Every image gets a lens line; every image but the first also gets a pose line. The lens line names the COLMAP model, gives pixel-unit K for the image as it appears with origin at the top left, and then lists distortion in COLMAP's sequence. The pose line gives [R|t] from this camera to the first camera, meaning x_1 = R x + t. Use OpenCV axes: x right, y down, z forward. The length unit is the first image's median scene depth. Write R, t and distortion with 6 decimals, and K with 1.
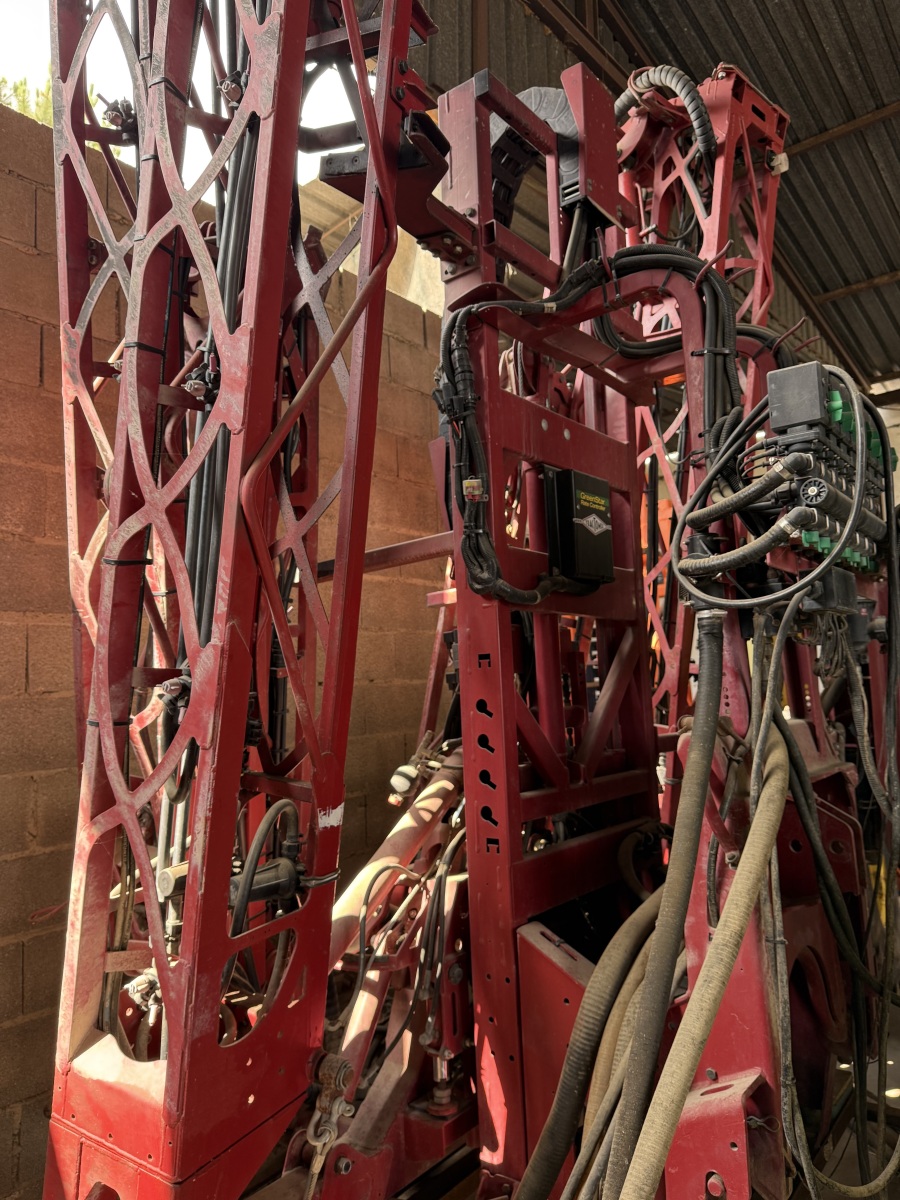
lens RADIAL K [[846.2, 0, 449.4], [0, 846.2, 593.1], [0, 0, 1]] dist [0.018383, -0.027867]
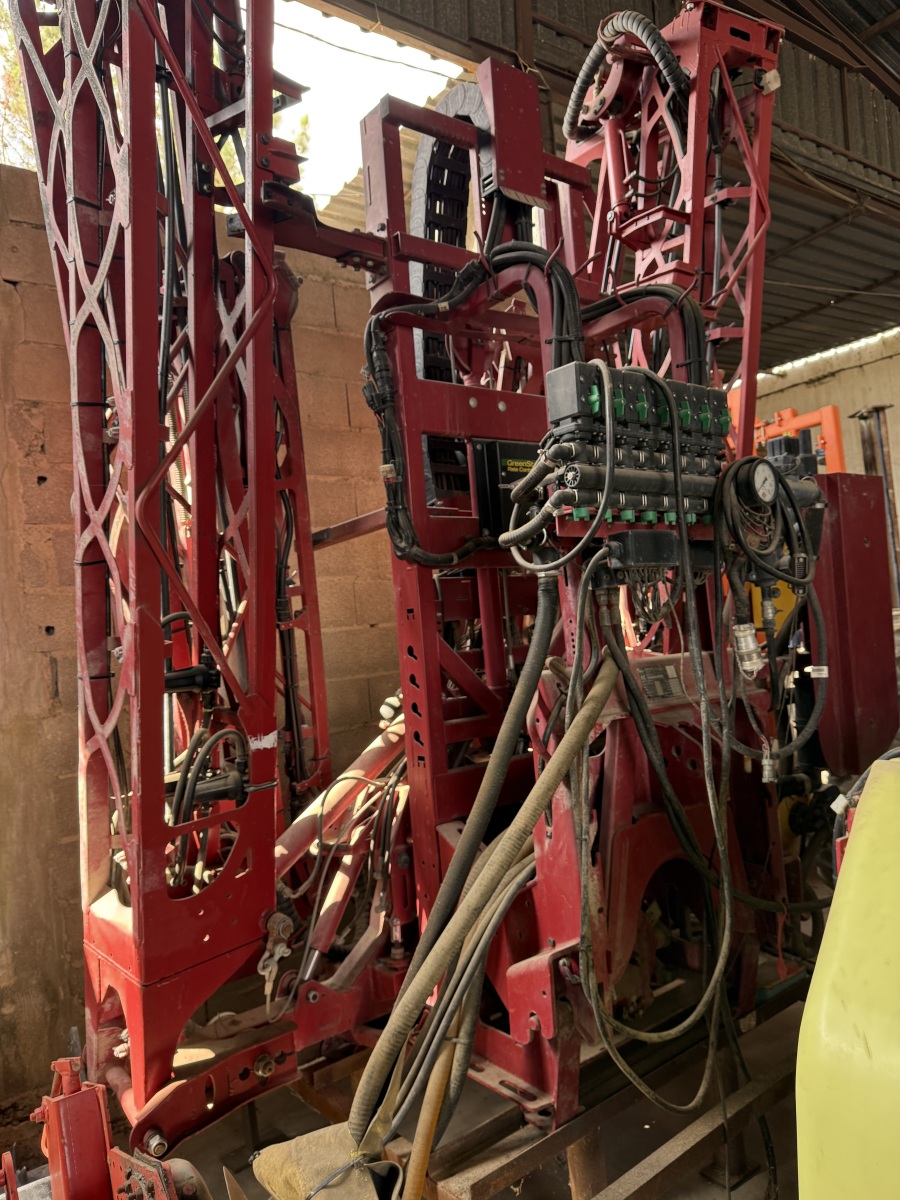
lens RADIAL K [[846.2, 0, 450.7], [0, 846.2, 598.6], [0, 0, 1]] dist [0.018383, -0.027867]
pose [[0.967871, -0.042519, -0.247825, 0.394287], [0.067939, 0.993162, 0.094935, -0.052186], [0.242094, -0.108722, 0.964142, -0.149024]]
